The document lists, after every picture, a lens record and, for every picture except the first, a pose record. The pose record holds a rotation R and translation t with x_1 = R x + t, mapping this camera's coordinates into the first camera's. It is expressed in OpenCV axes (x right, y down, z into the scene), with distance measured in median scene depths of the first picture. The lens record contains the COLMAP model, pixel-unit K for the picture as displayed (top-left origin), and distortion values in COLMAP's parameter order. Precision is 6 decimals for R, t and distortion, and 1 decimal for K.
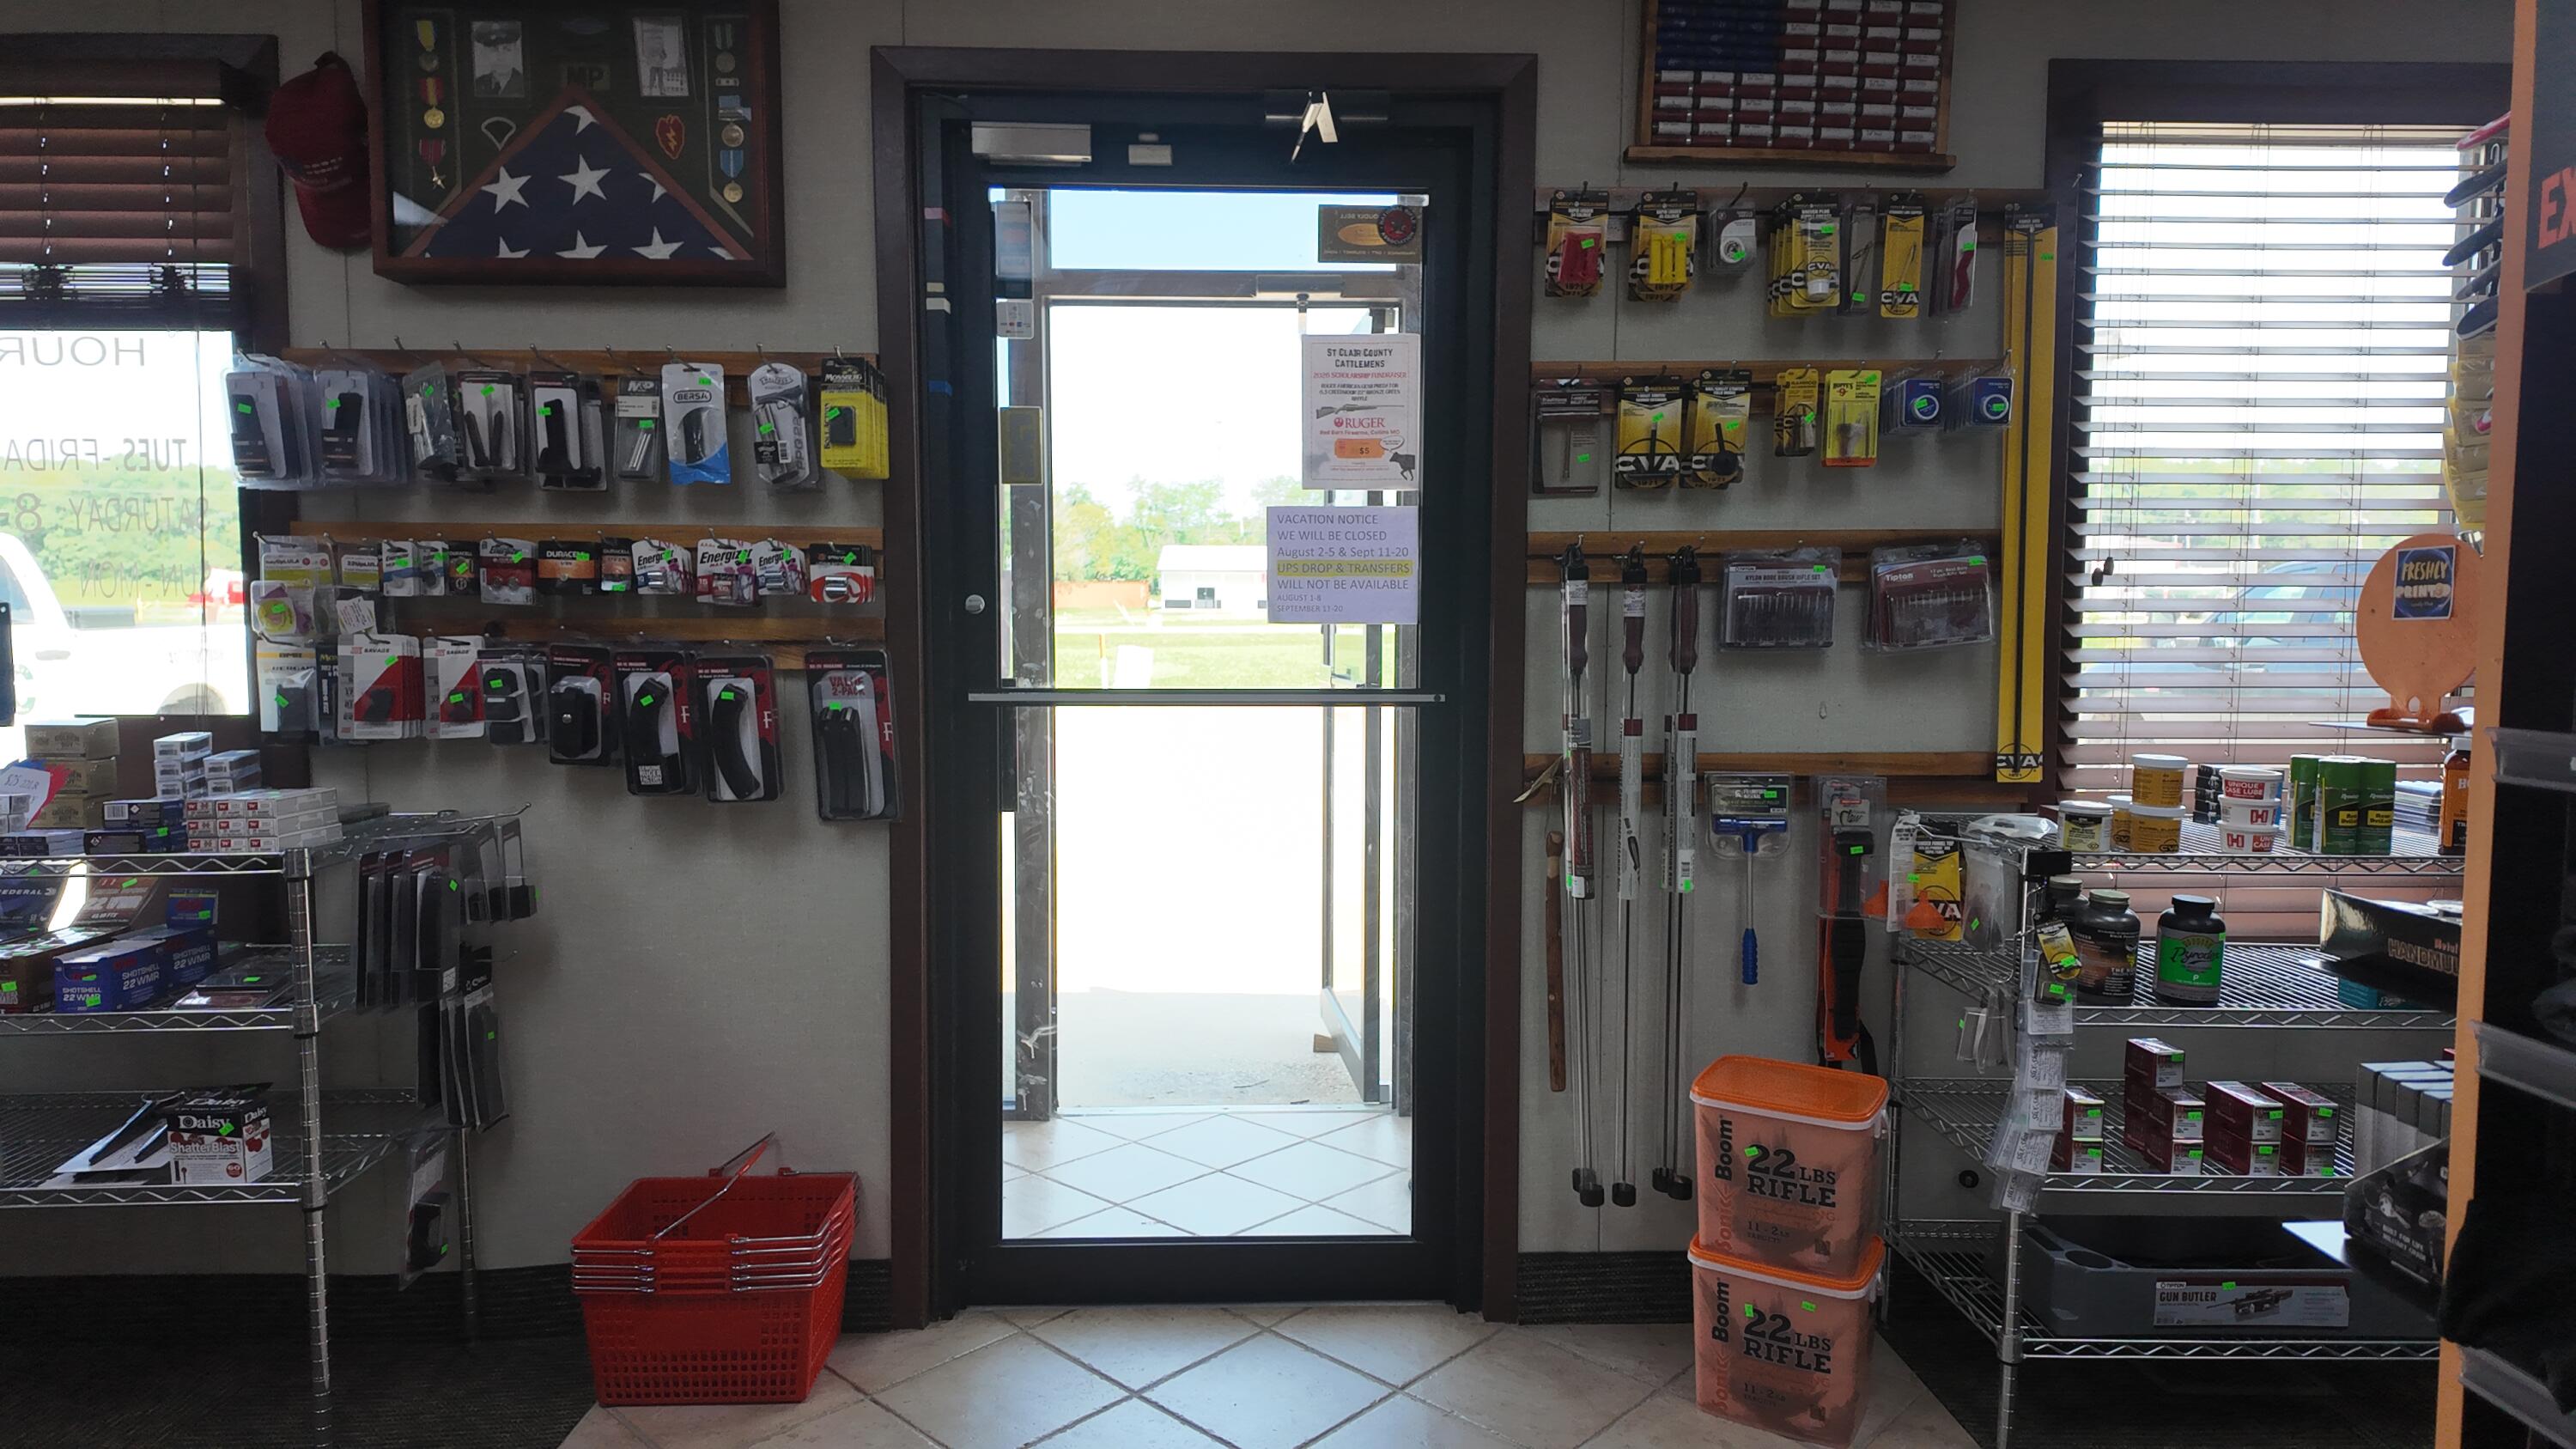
lens RADIAL K [[1494.3, 0, 1289.3], [0, 1494.3, 719.0], [0, 0, 1]] dist [0.050028, -0.053297]
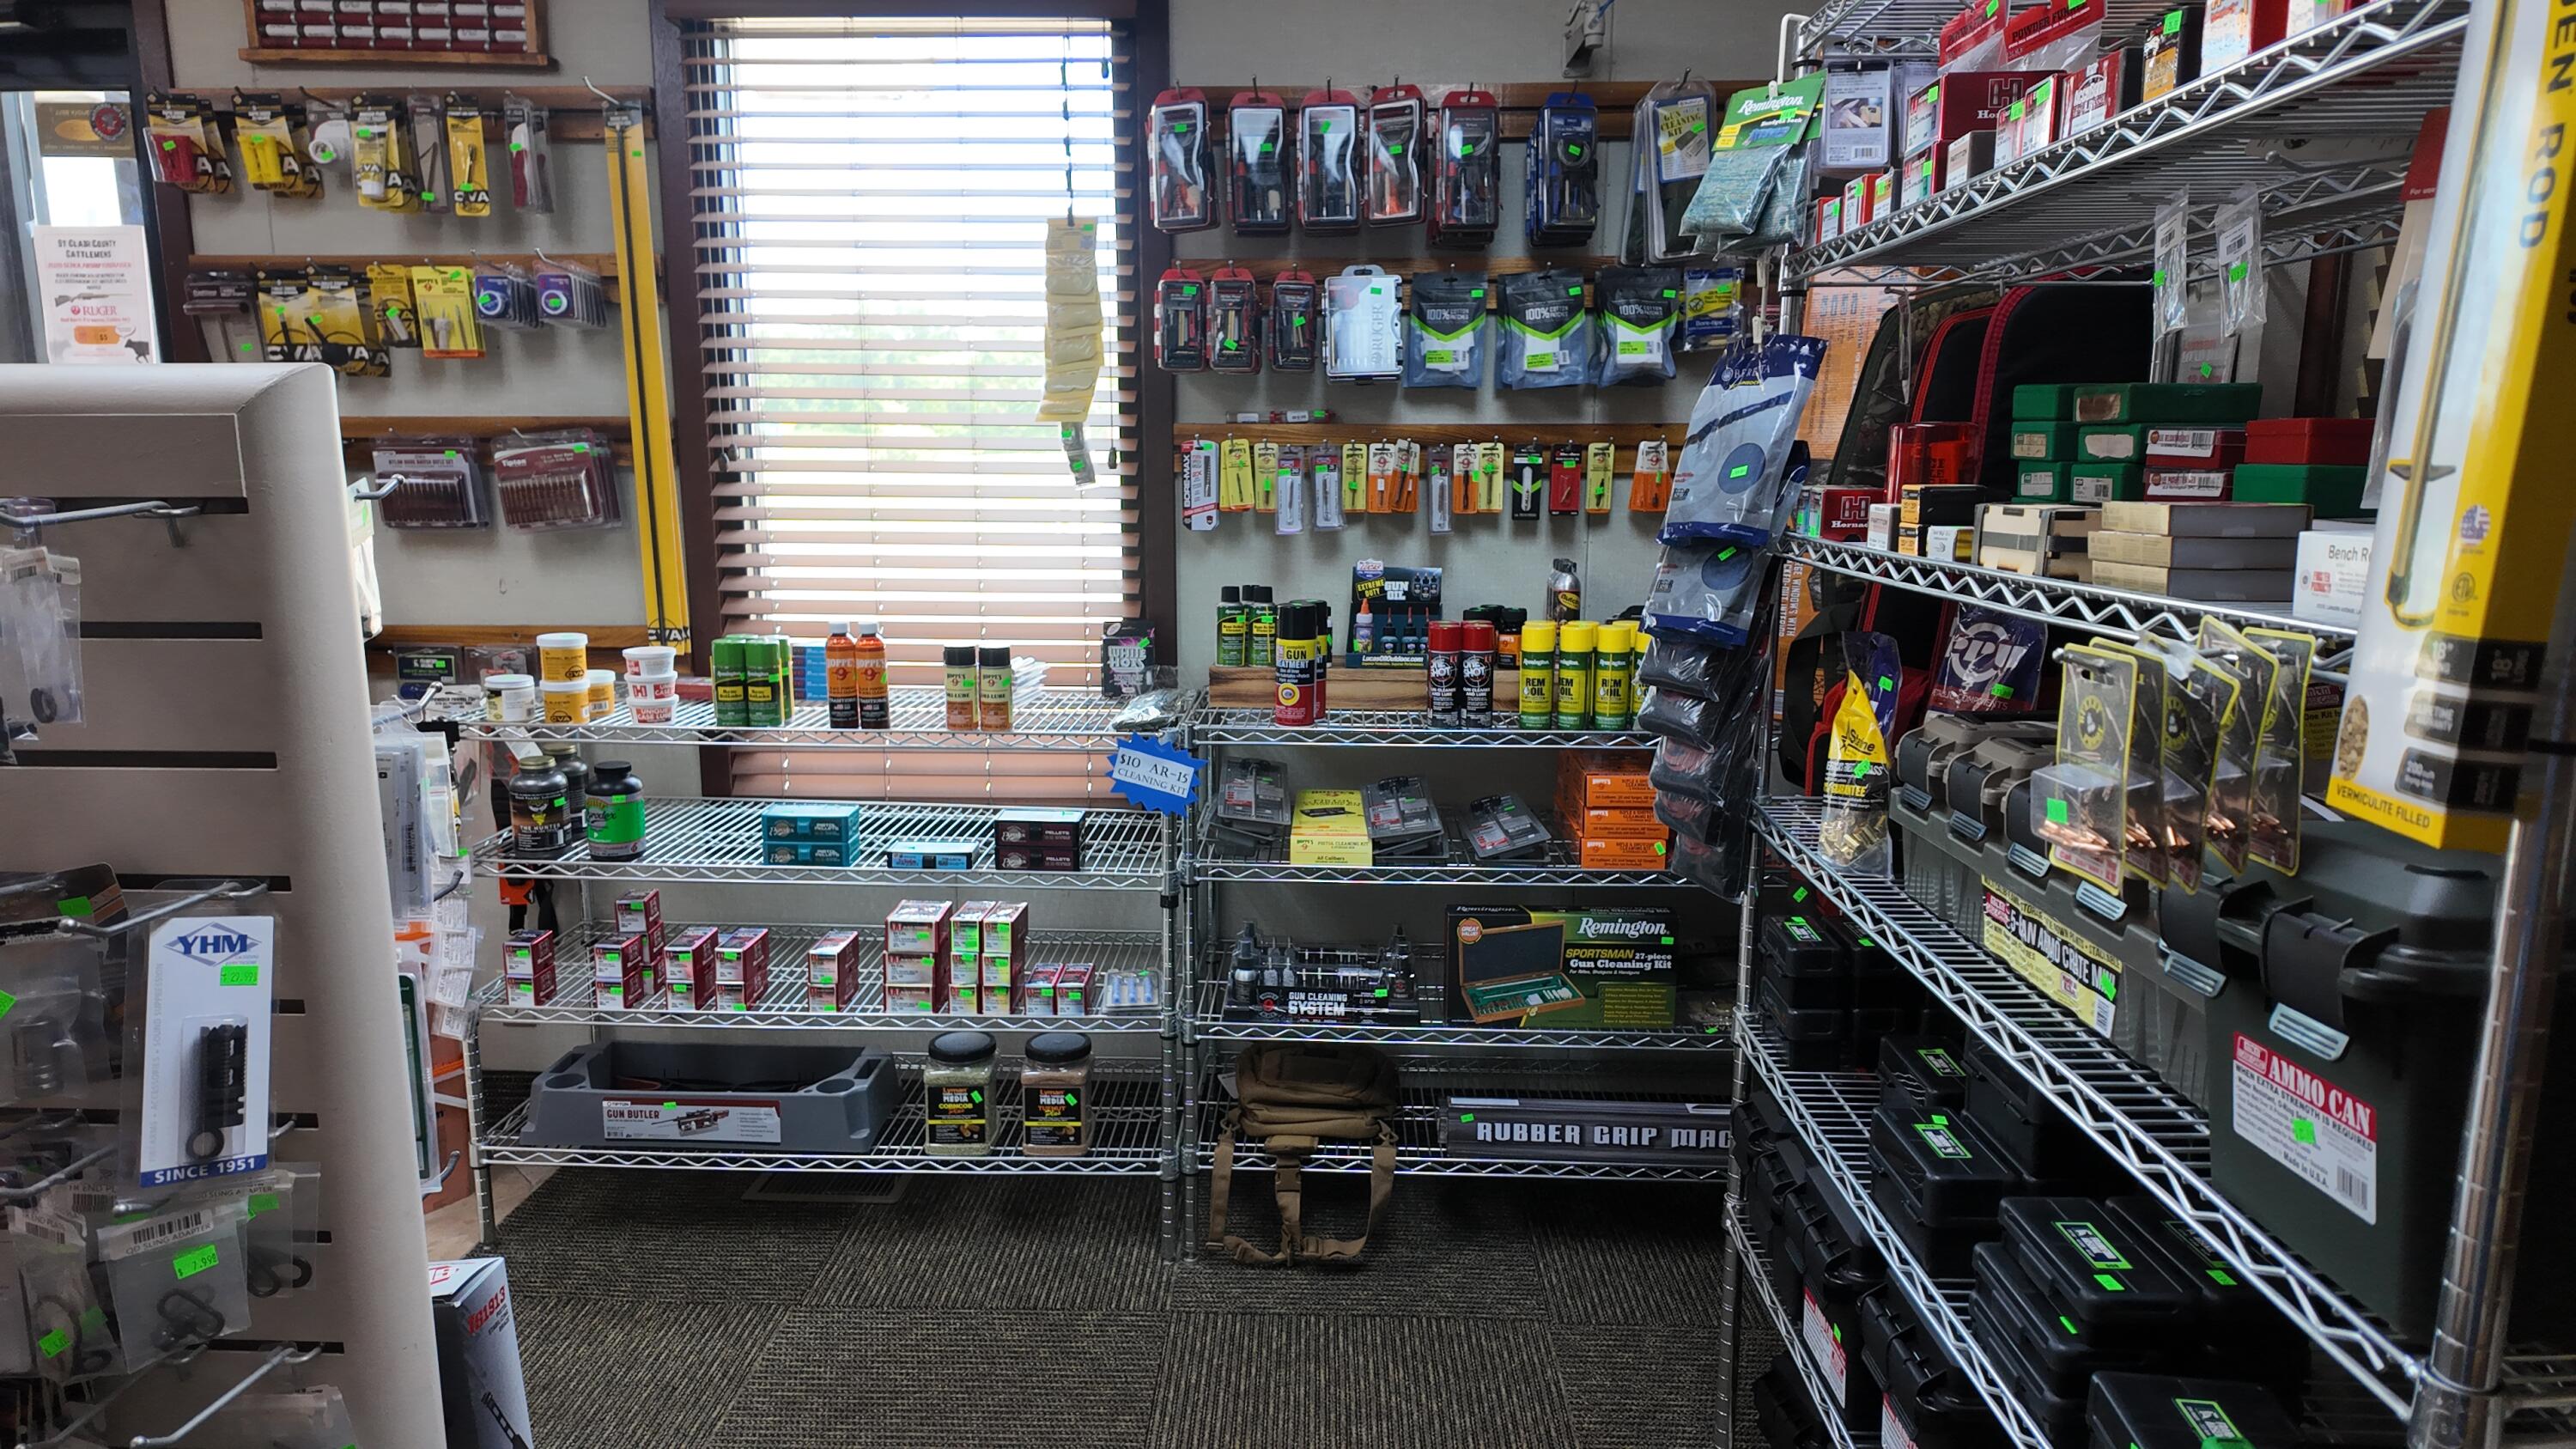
lens RADIAL K [[1619.7, 0, 1283.8], [0, 1619.7, 708.3], [0, 0, 1]] dist [0.017895, -0.021570]
pose [[0.998446, 0.008104, -0.055136, 1.017544], [-0.002637, 0.995131, 0.098527, -0.035613], [0.055666, -0.098229, 0.993606, -0.131765]]
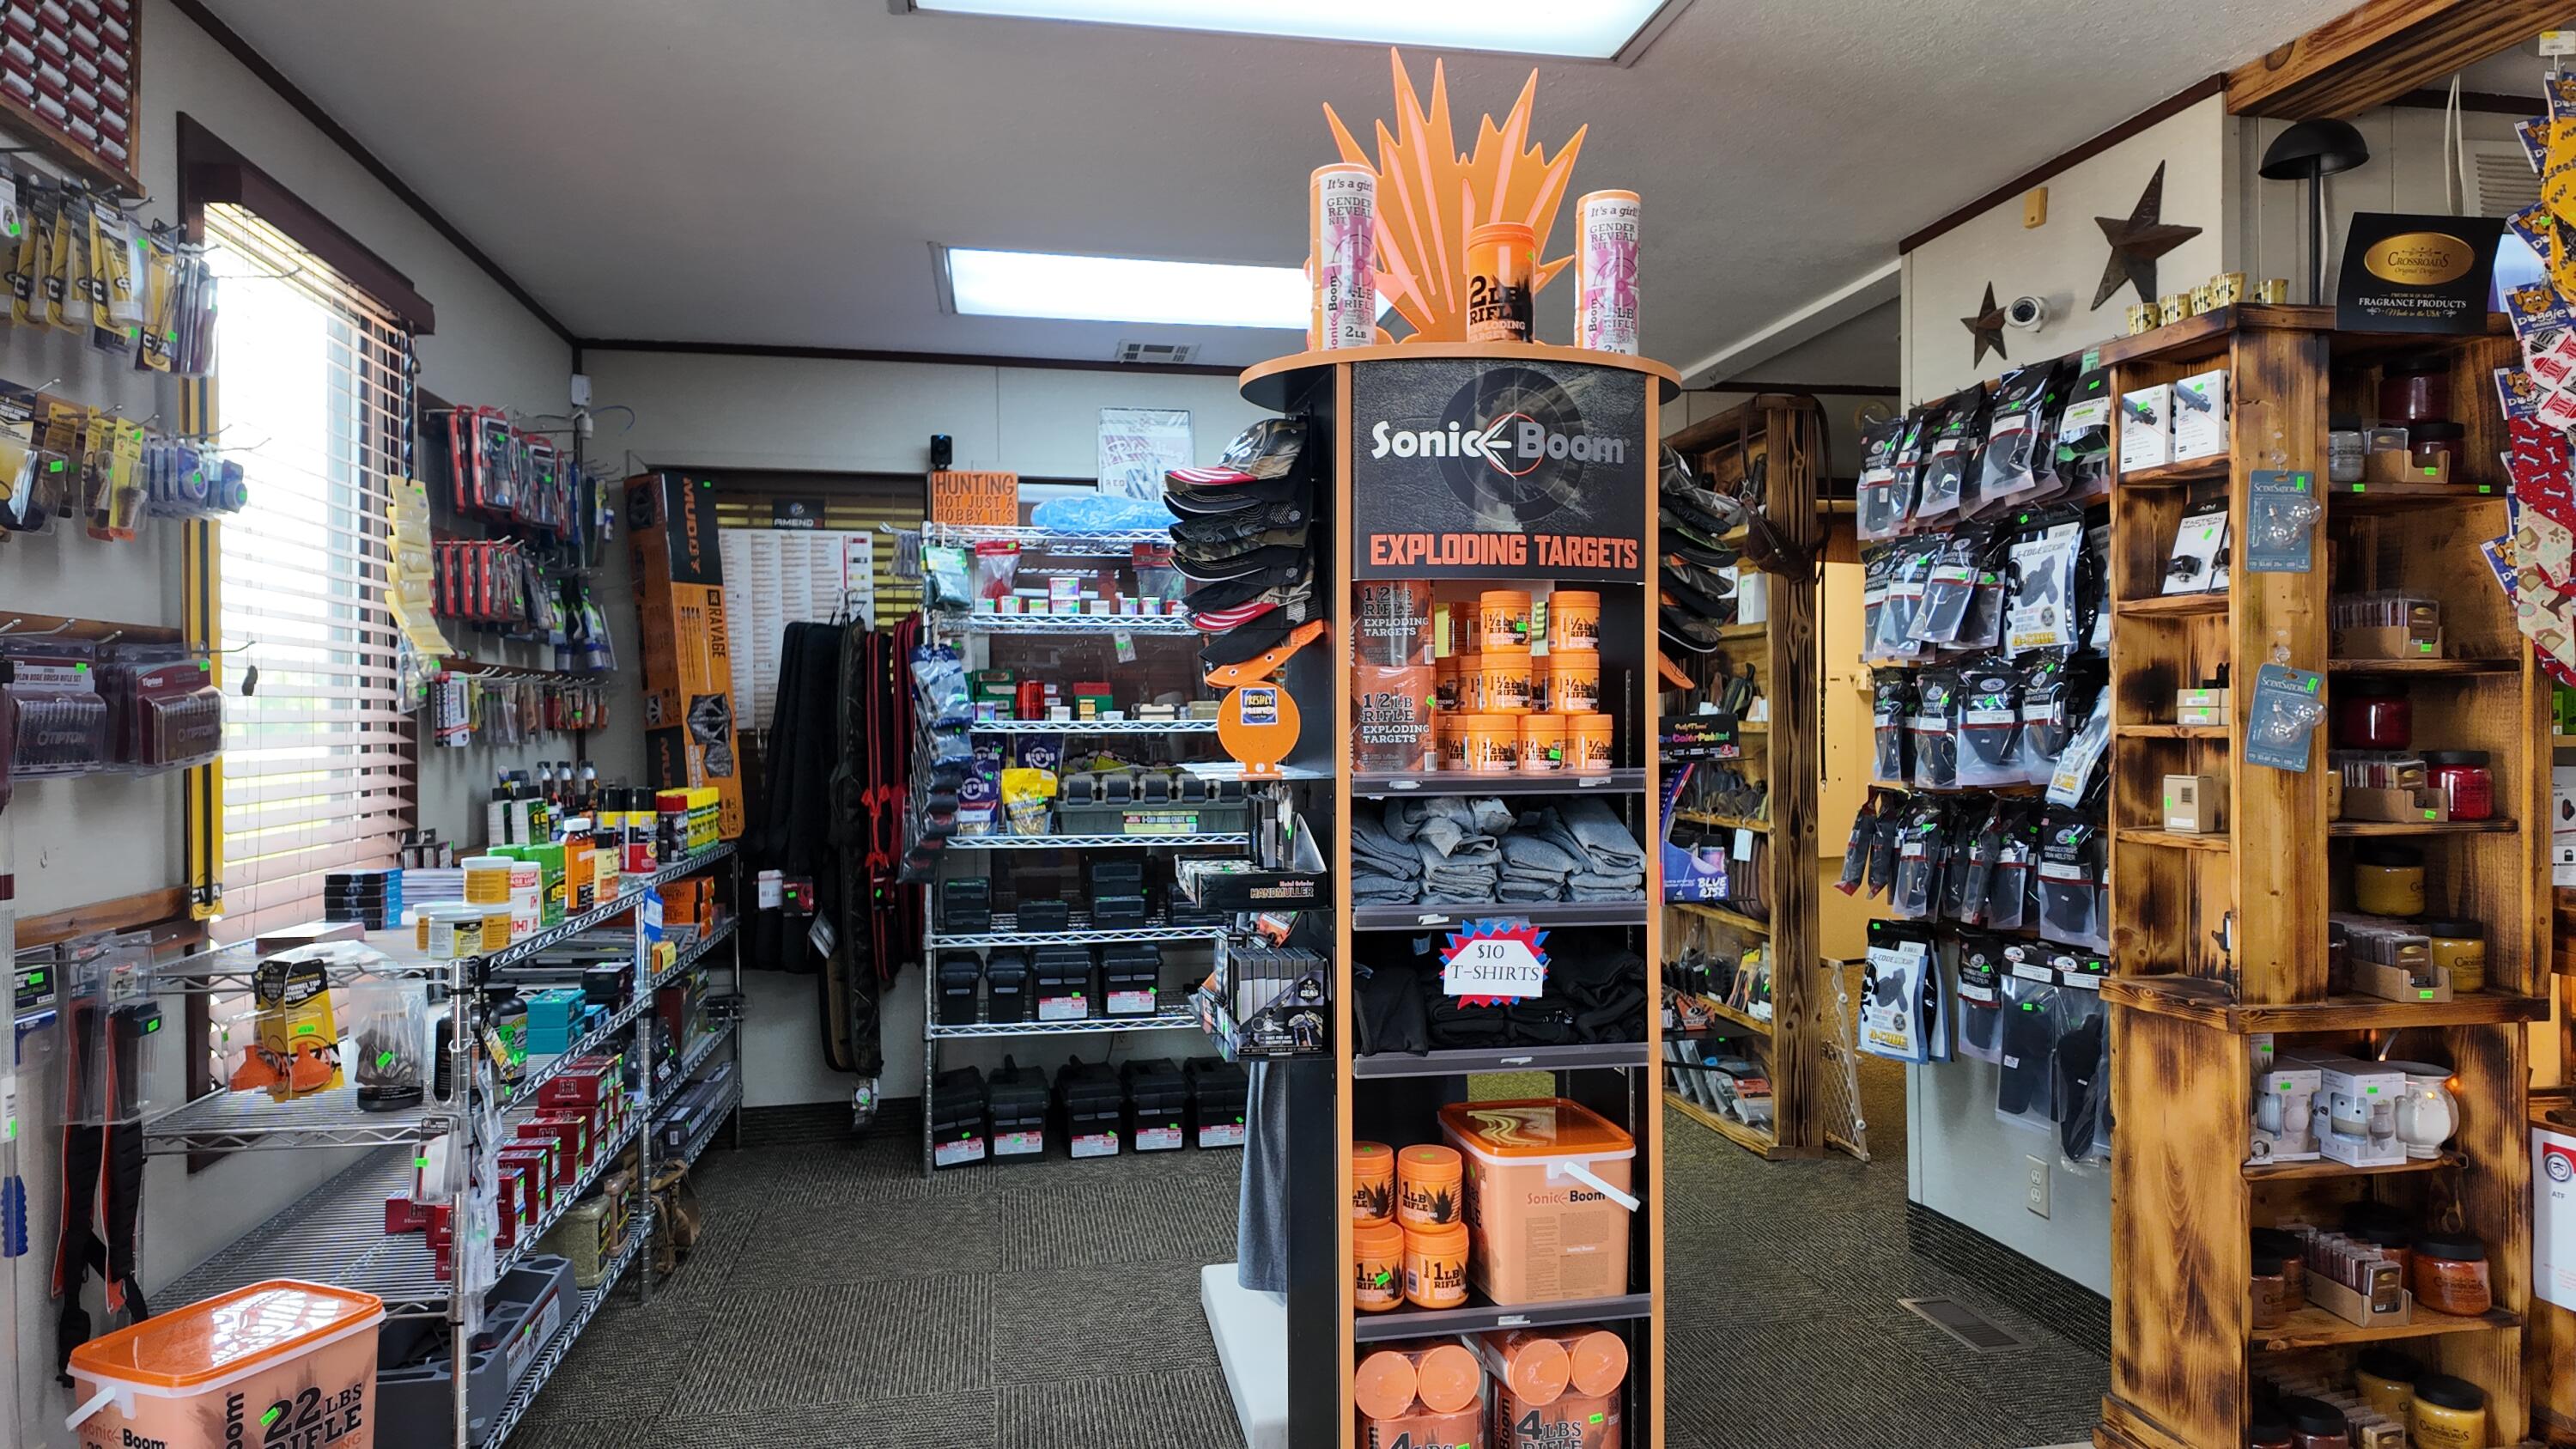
lens RADIAL K [[1487.0, 0, 1284.7], [0, 1487.0, 721.0], [0, 0, 1]] dist [0.086150, -0.087239]
pose [[-0.153624, -0.004460, 0.988119, -0.498912], [0.072822, 0.997219, 0.015823, -0.041353], [-0.985442, 0.074388, -0.152873, 0.527225]]
